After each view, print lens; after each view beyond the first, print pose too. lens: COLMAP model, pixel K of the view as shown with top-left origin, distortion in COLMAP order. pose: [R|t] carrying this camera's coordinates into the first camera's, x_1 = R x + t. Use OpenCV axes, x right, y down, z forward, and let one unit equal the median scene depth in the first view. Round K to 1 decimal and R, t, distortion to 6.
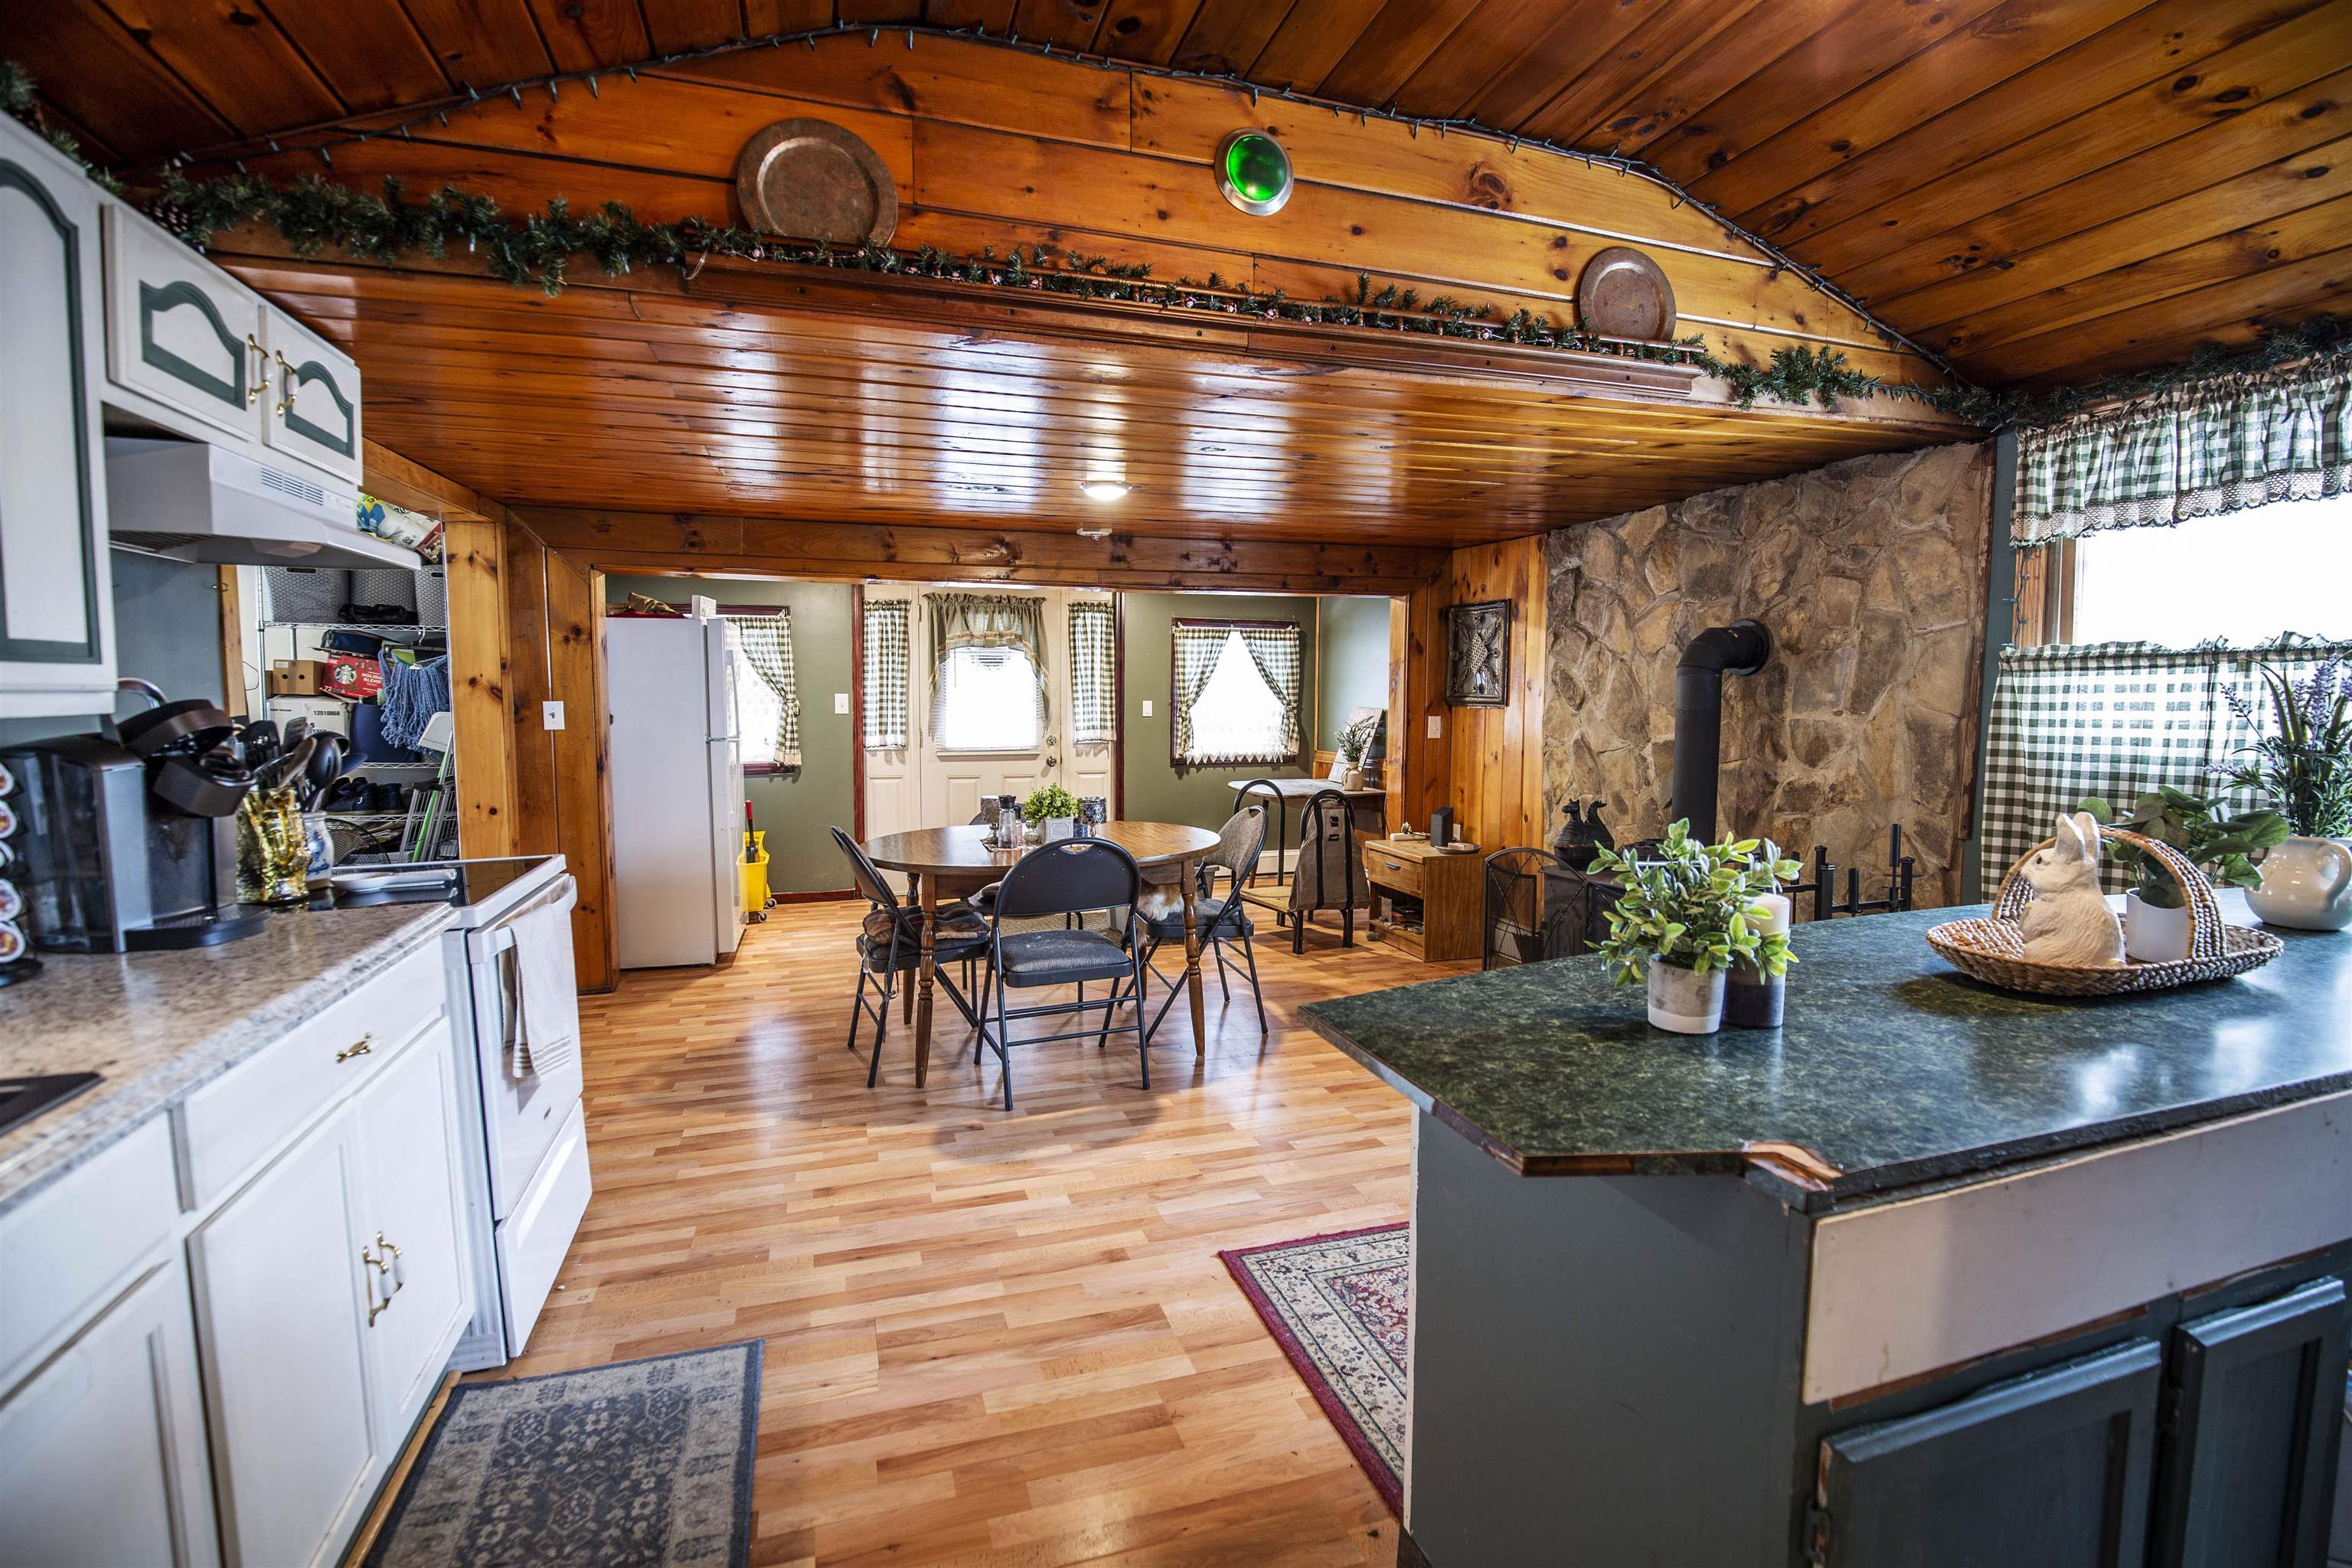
lens RADIAL K [[1083.5, 0, 1189.2], [0, 1083.5, 775.0], [0, 0, 1]] dist [-0.033281, 0.001659]
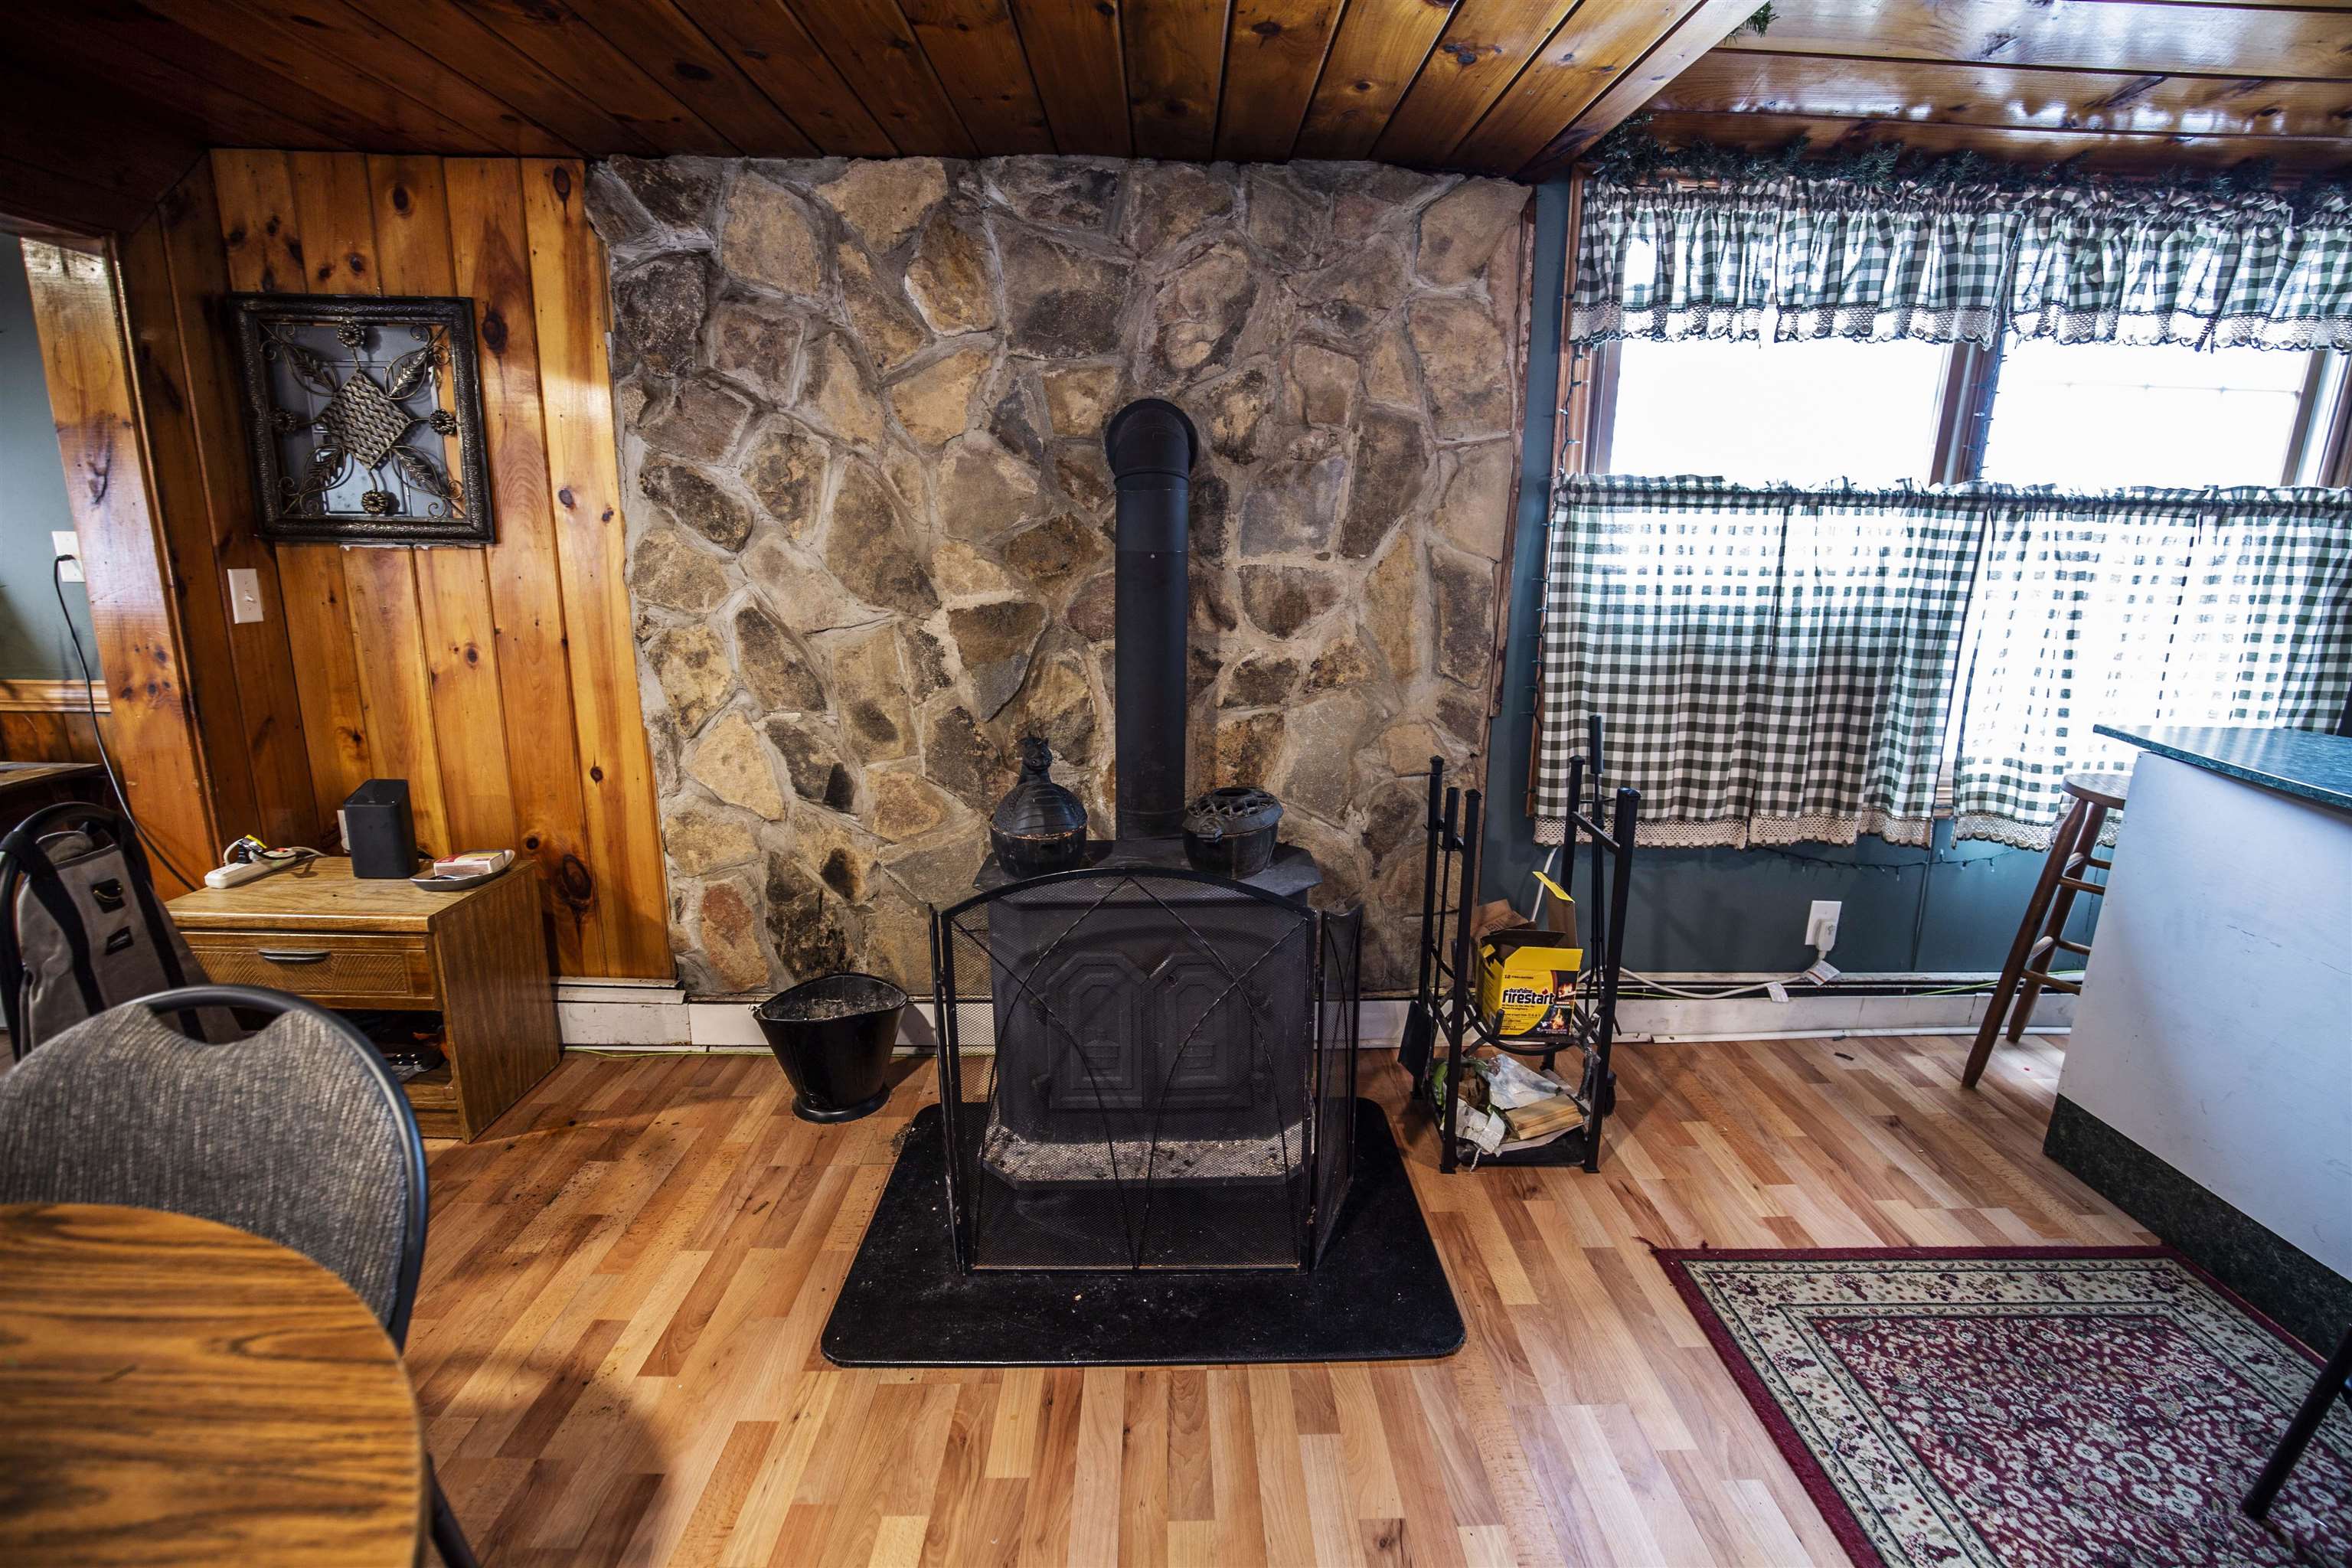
lens RADIAL K [[1083.5, 0, 1183.8], [0, 1083.5, 790.0], [0, 0, 1]] dist [-0.033281, 0.001659]
pose [[0.296761, -0.215754, 0.930260, -0.094075], [0.052694, 0.976359, 0.209636, -0.058523], [-0.953497, -0.013193, 0.301114, 0.831615]]
